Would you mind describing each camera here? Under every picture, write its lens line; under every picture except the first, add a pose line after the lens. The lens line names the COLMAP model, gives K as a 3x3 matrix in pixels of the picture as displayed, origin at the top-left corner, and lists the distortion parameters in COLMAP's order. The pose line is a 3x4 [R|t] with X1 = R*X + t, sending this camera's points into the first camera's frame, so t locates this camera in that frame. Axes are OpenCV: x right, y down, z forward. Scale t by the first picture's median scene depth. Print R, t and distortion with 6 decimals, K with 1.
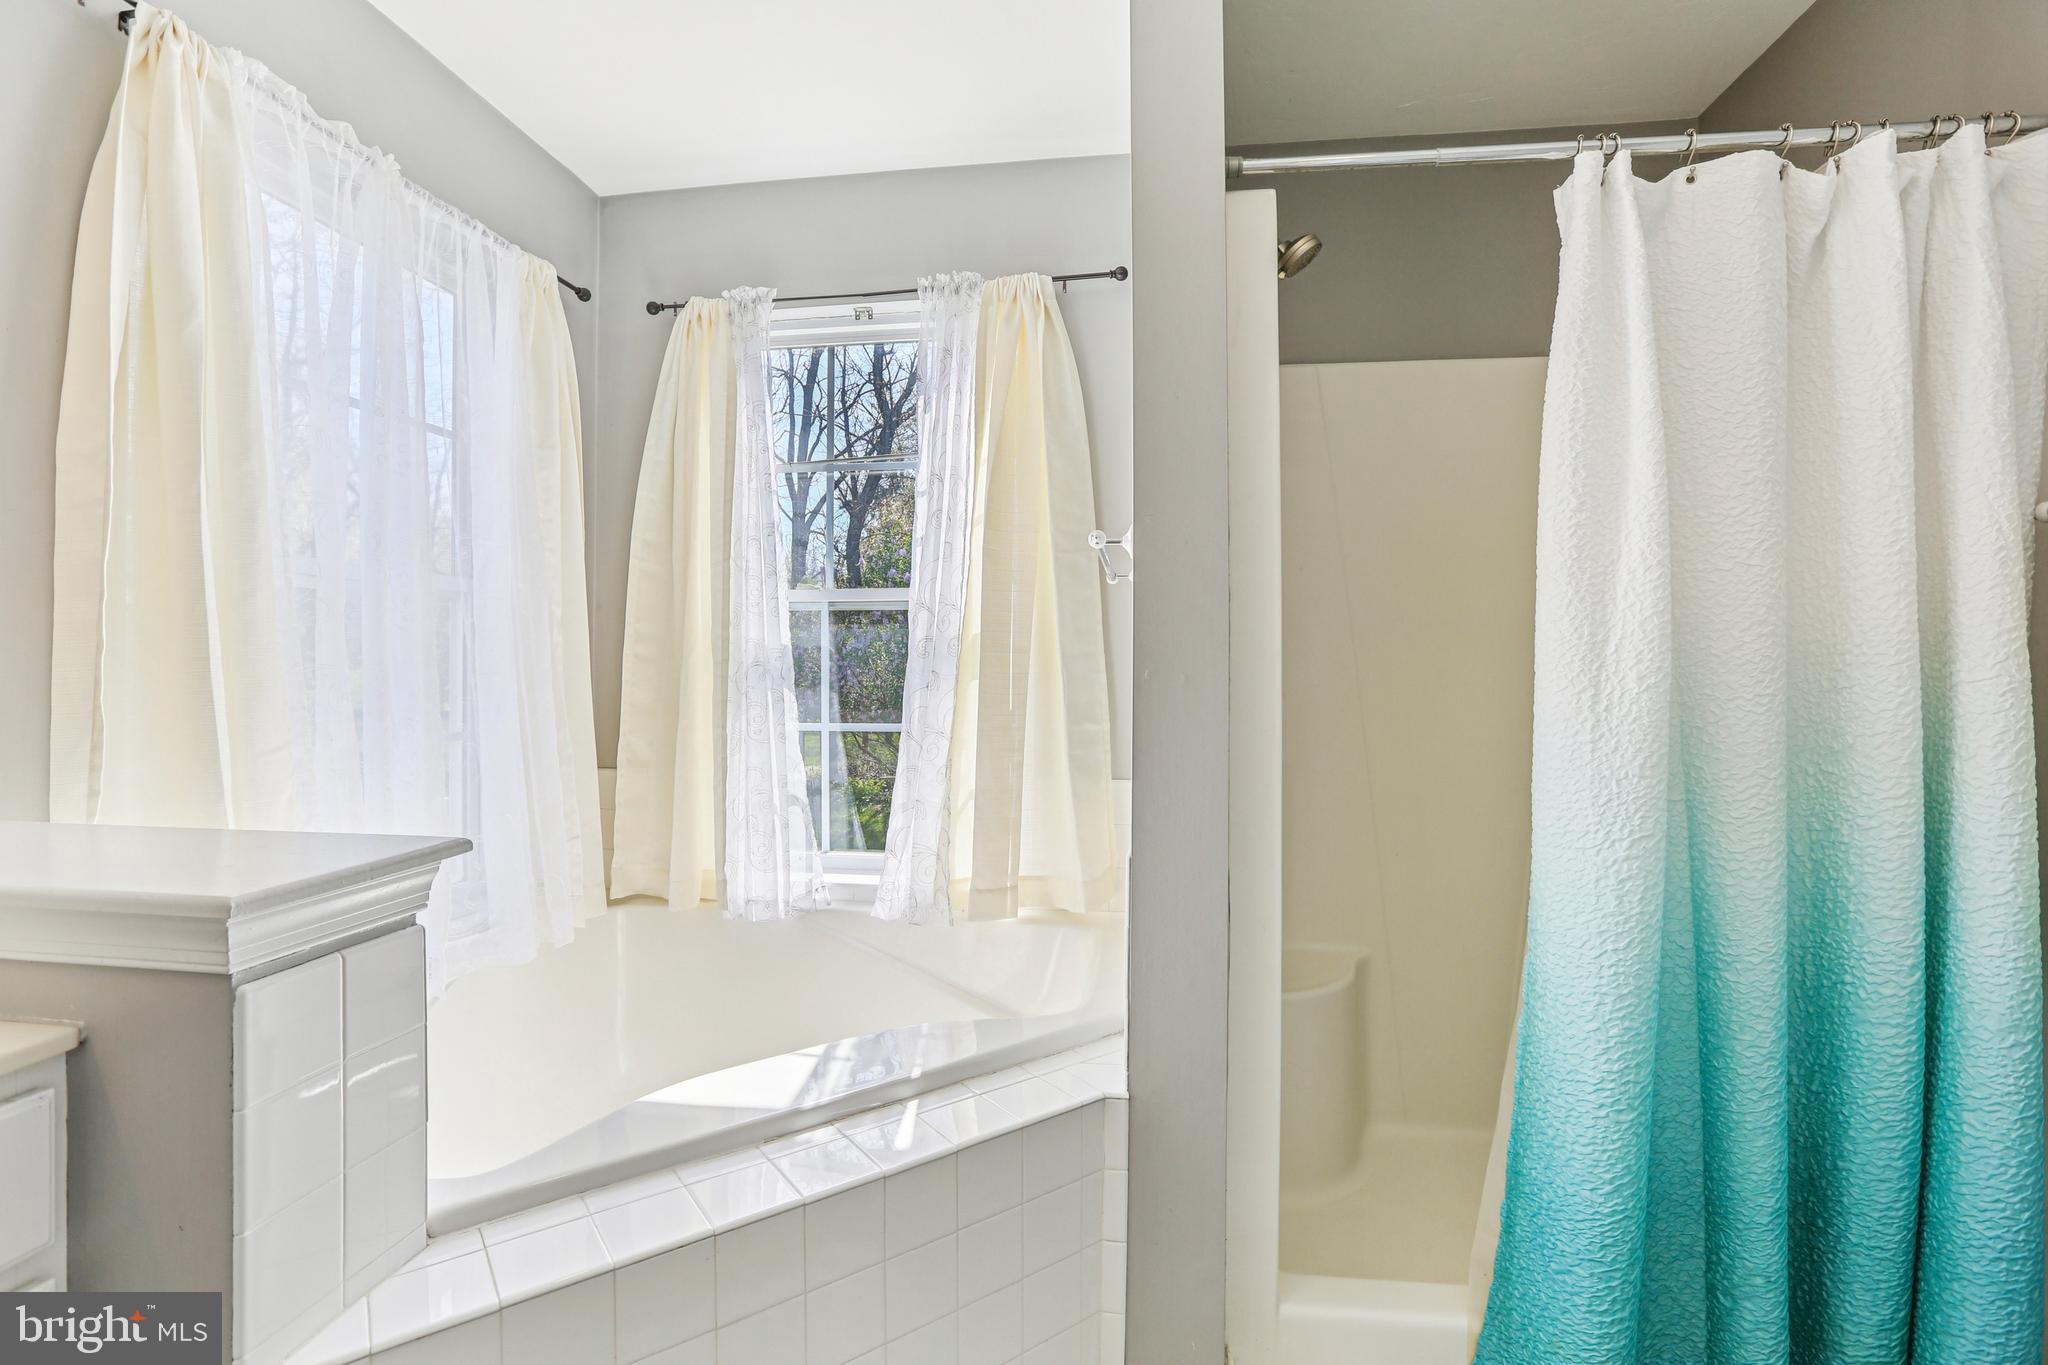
lens RADIAL K [[950.7, 0, 1026.6], [0, 950.7, 669.0], [0, 0, 1]] dist [-0.044280, 0.010973]
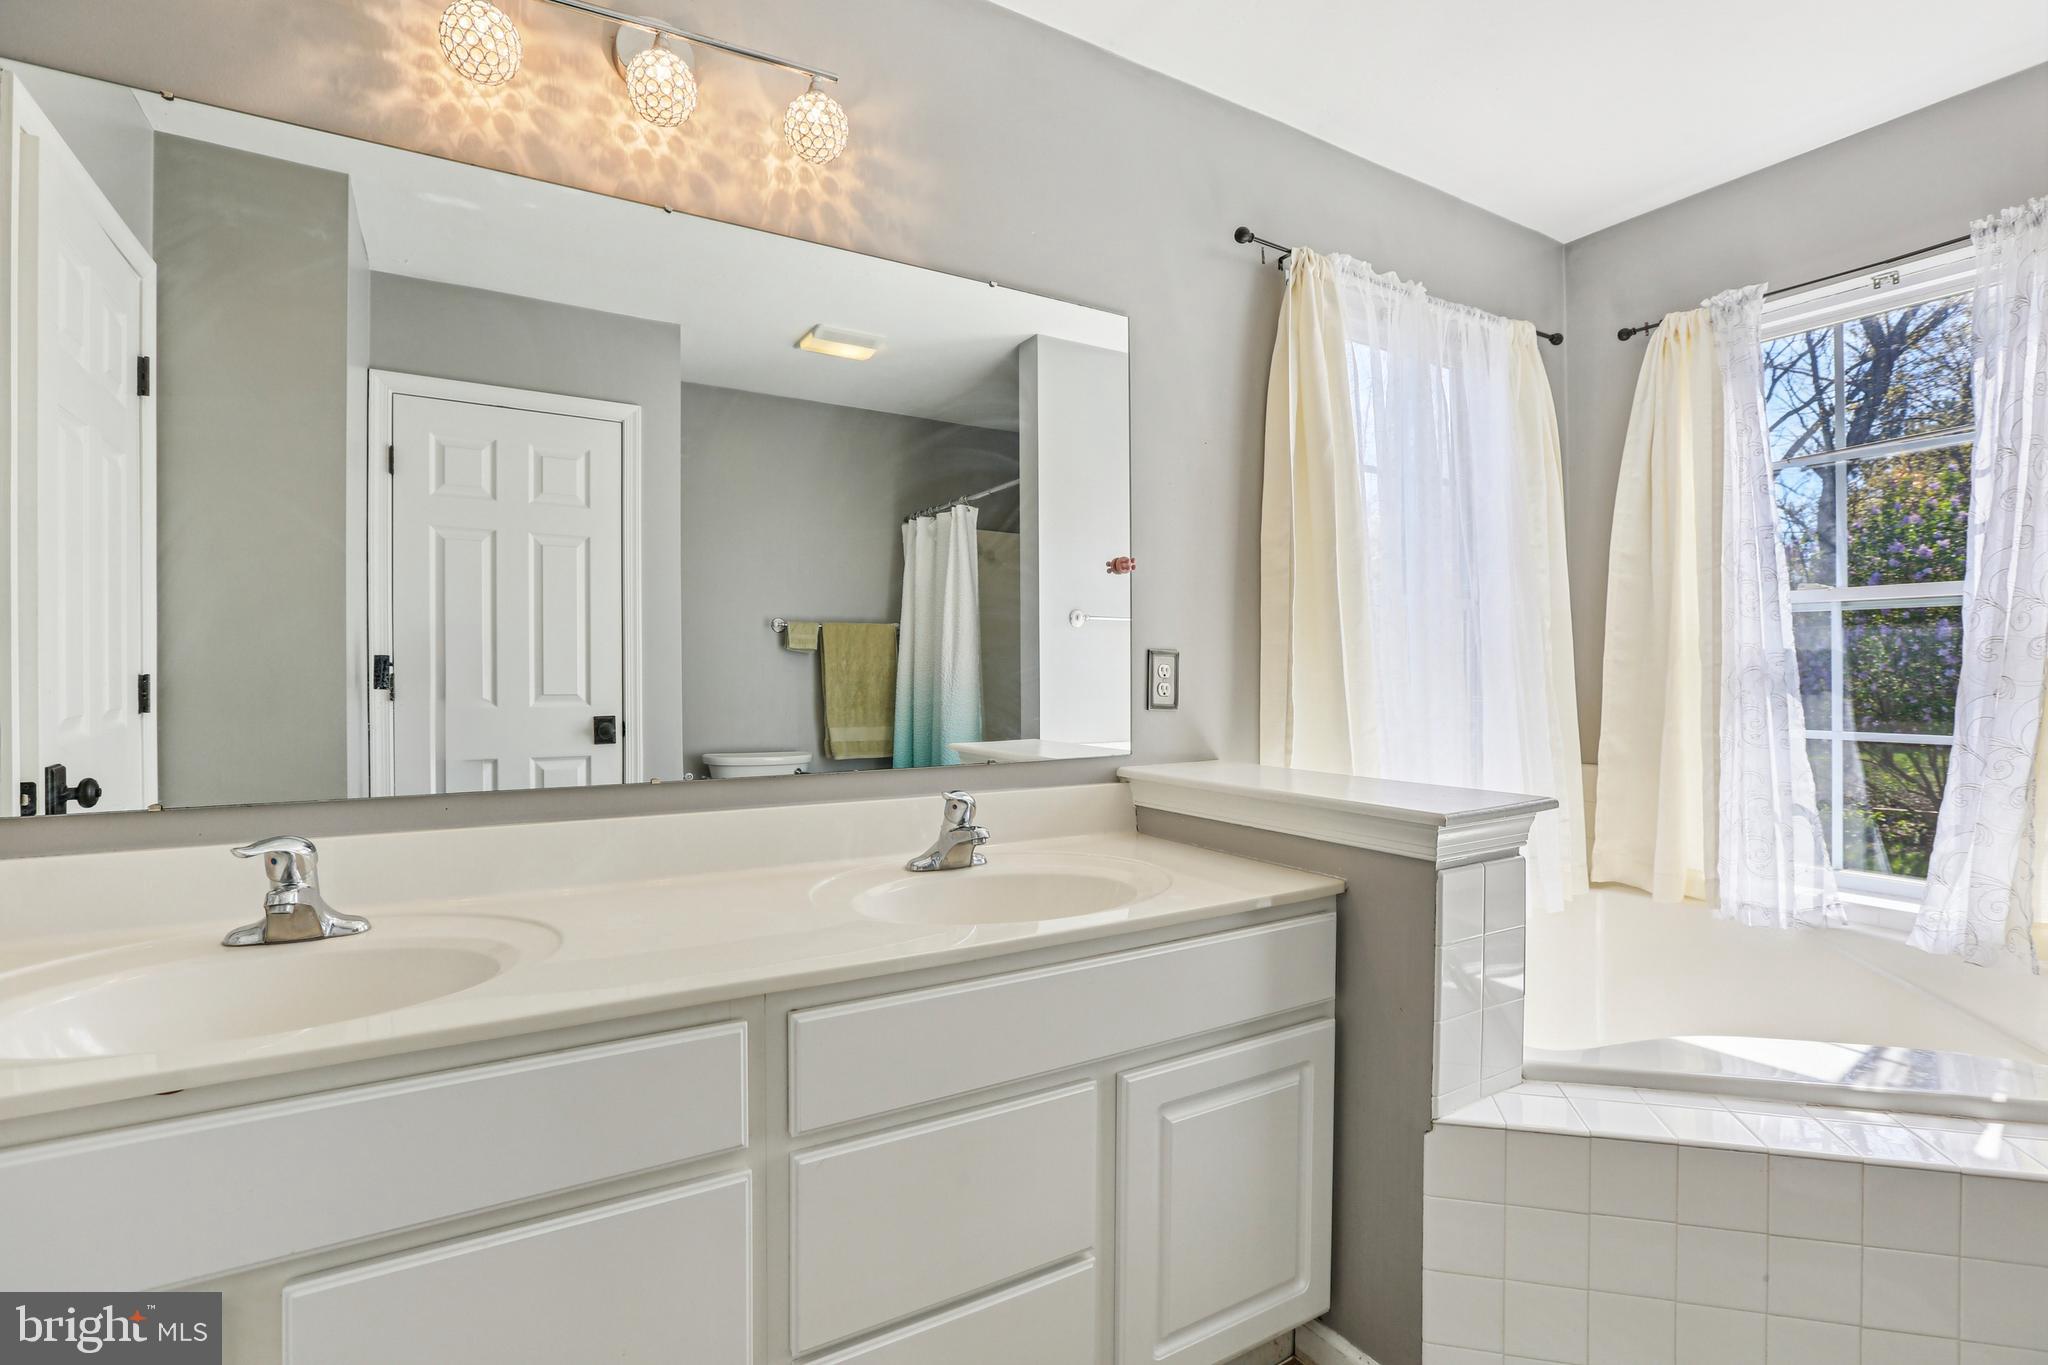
lens RADIAL K [[950.7, 0, 999.4], [0, 950.7, 669.8], [0, 0, 1]] dist [-0.044280, 0.010973]
pose [[0.620005, -0.002050, -0.784595, -0.012133], [0.000565, 0.999997, -0.002167, -0.002528], [0.784598, 0.000900, 0.620005, -0.232413]]
